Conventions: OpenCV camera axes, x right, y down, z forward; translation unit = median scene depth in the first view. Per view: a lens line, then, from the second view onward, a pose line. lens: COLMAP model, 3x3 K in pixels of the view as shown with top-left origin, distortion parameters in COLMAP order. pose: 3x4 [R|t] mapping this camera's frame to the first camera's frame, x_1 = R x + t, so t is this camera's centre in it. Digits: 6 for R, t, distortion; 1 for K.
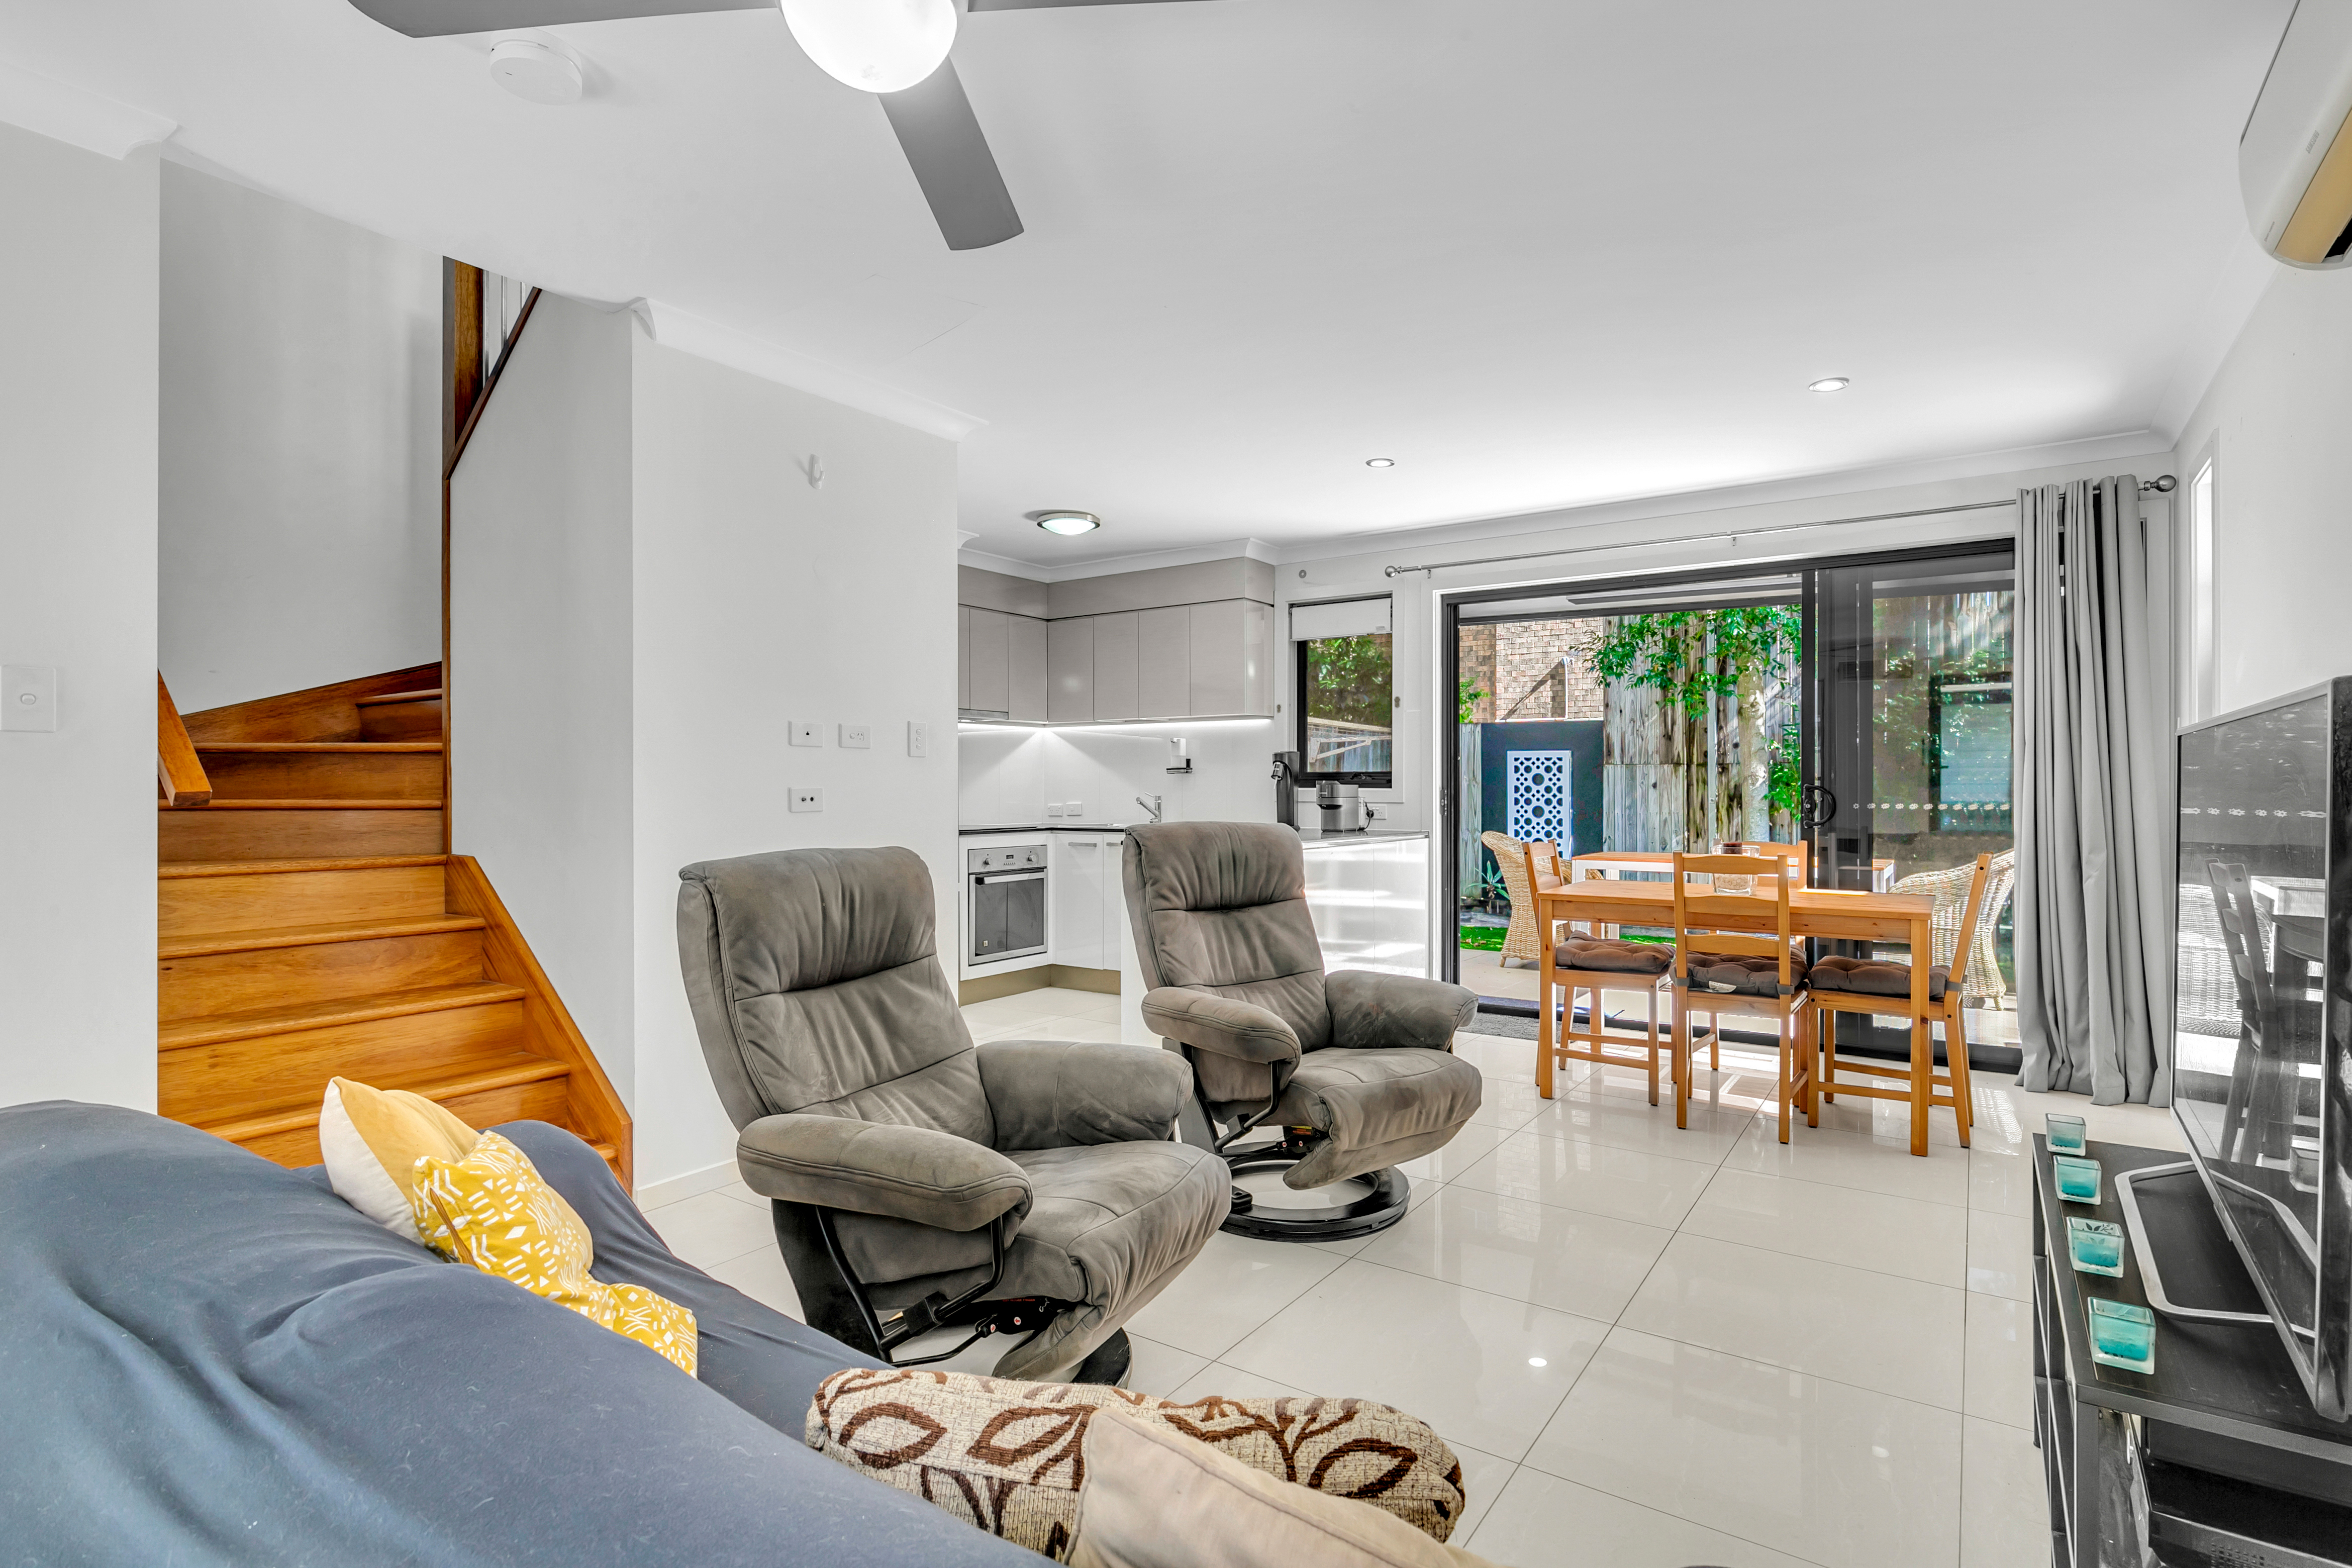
lens RADIAL K [[1067.6, 0, 1185.6], [0, 1067.6, 780.7], [0, 0, 1]] dist [0.002068, 0.000522]
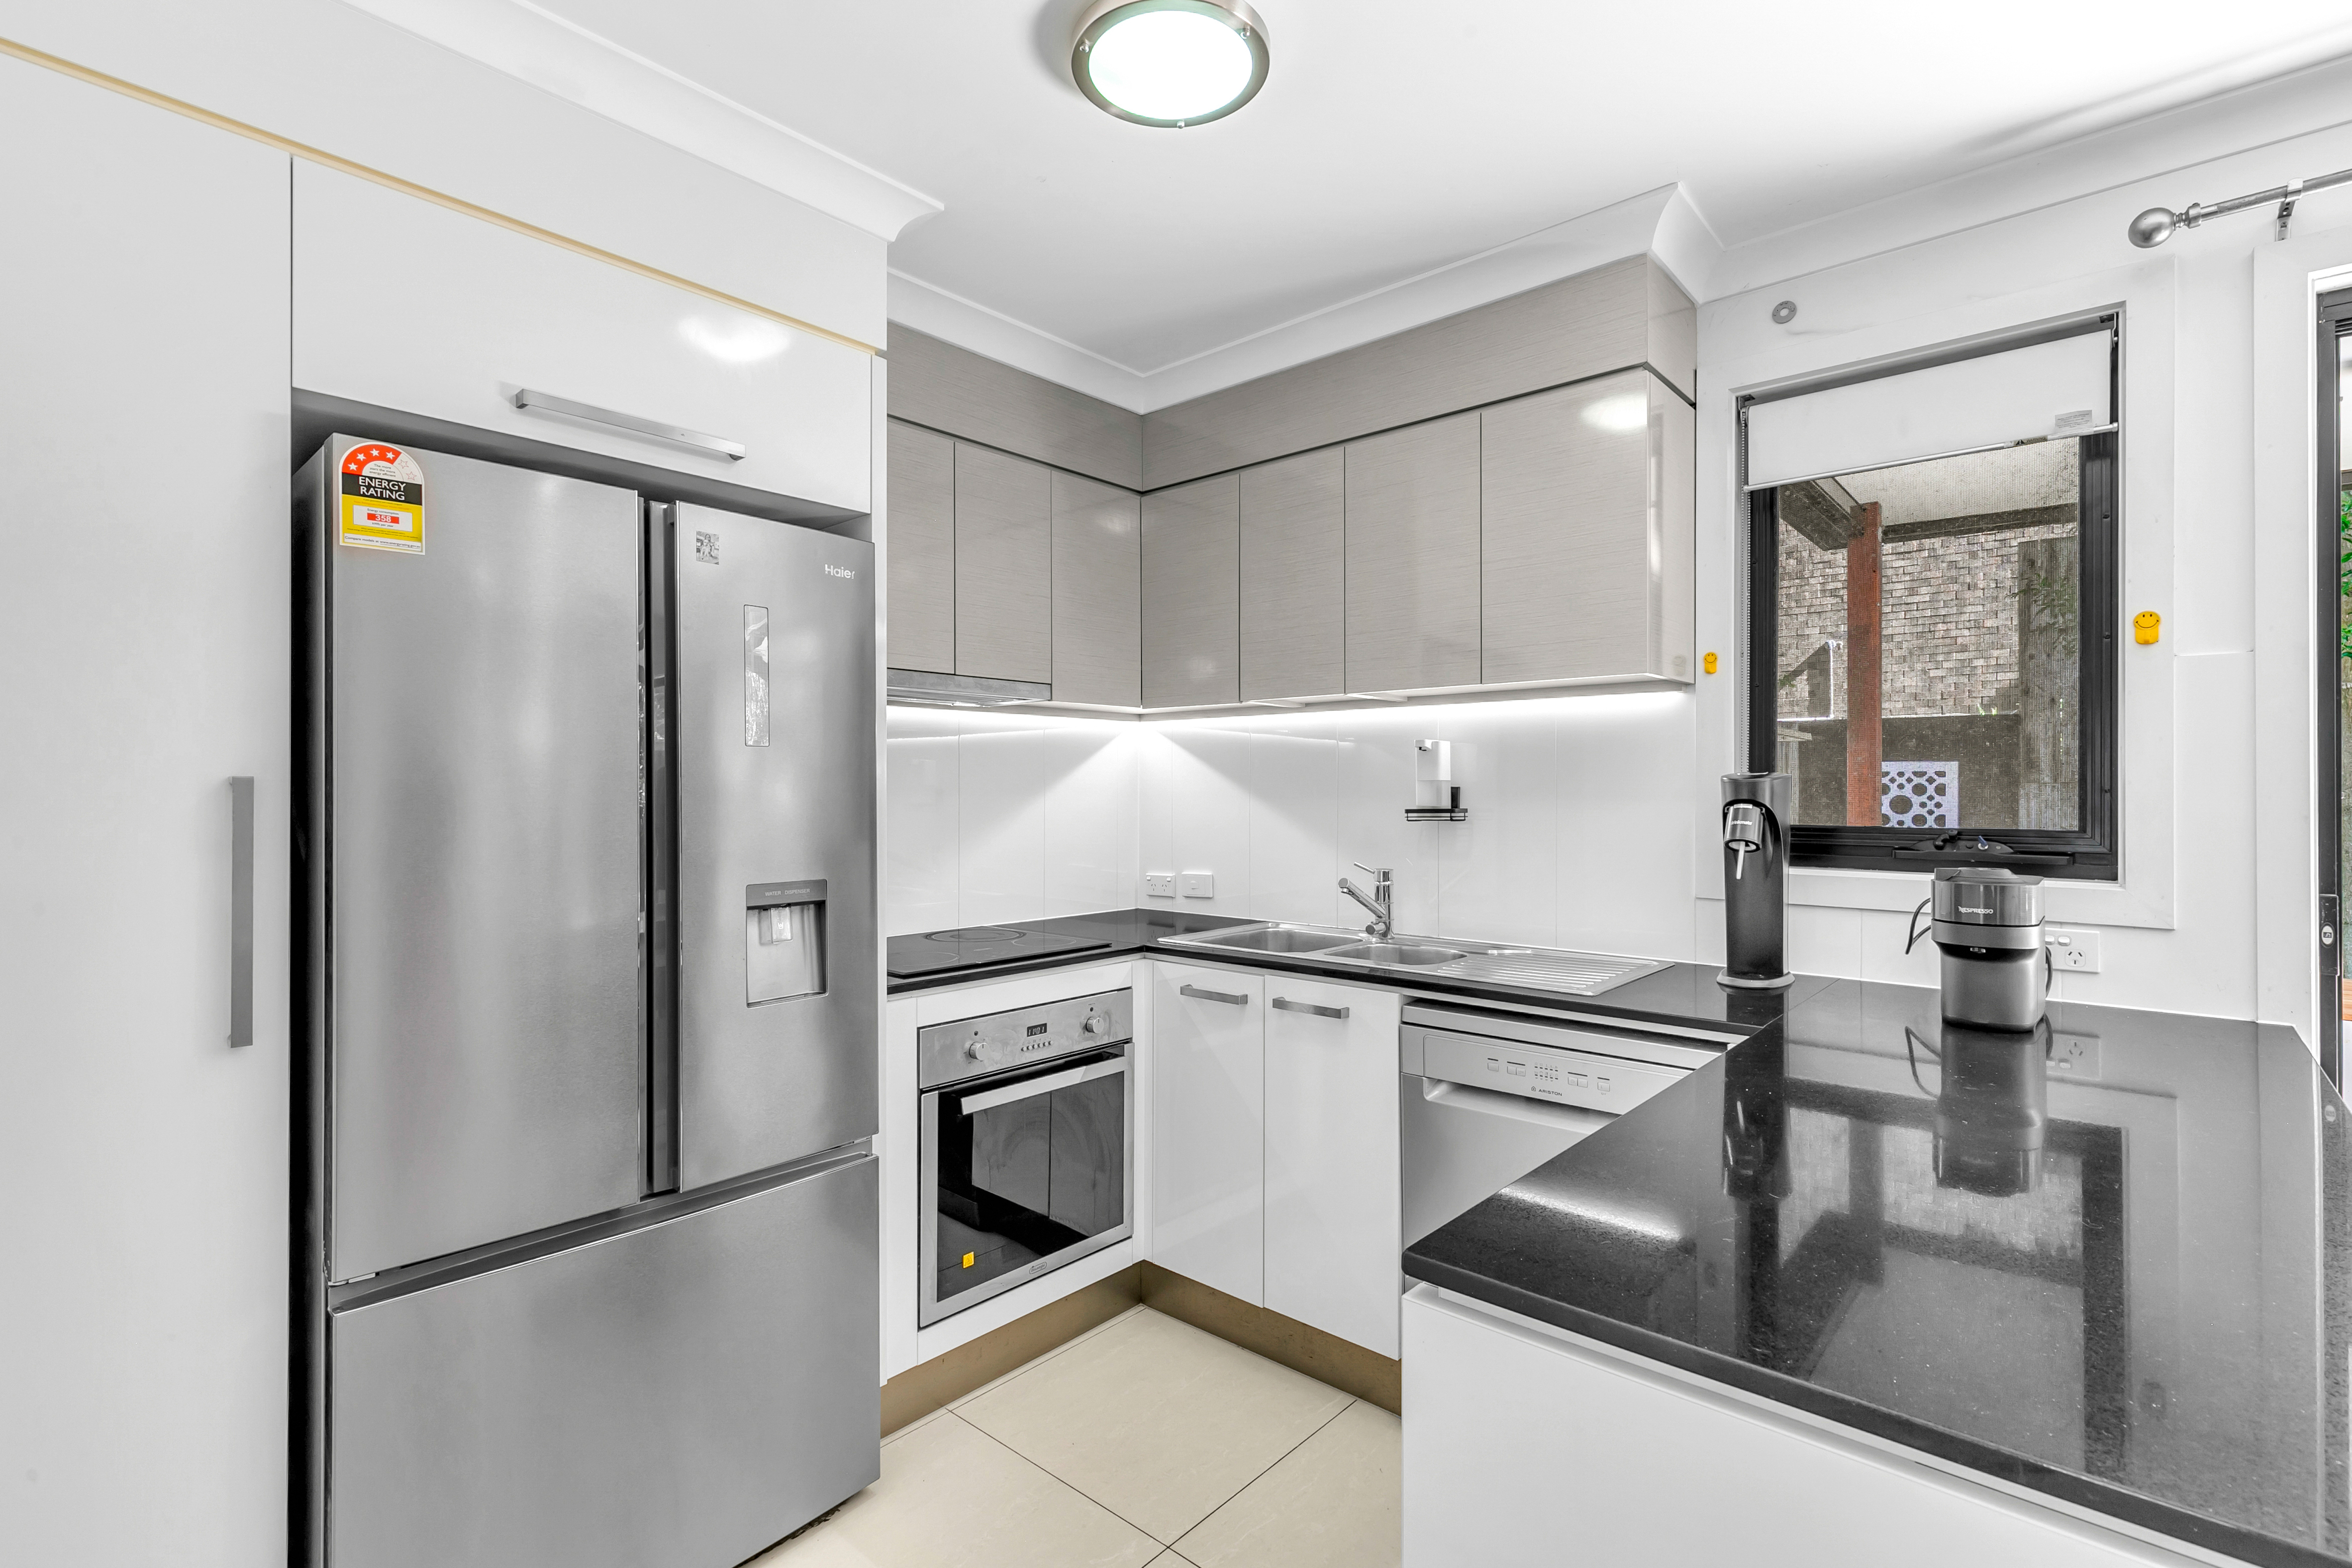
lens RADIAL K [[1067.6, 0, 1185.6], [0, 1067.6, 780.7], [0, 0, 1]] dist [0.002068, 0.000522]
pose [[0.992085, 0.001874, -0.125552, -0.053100], [-0.002711, 0.999975, -0.006495, -0.020732], [0.125537, 0.006784, 0.992066, 0.563480]]
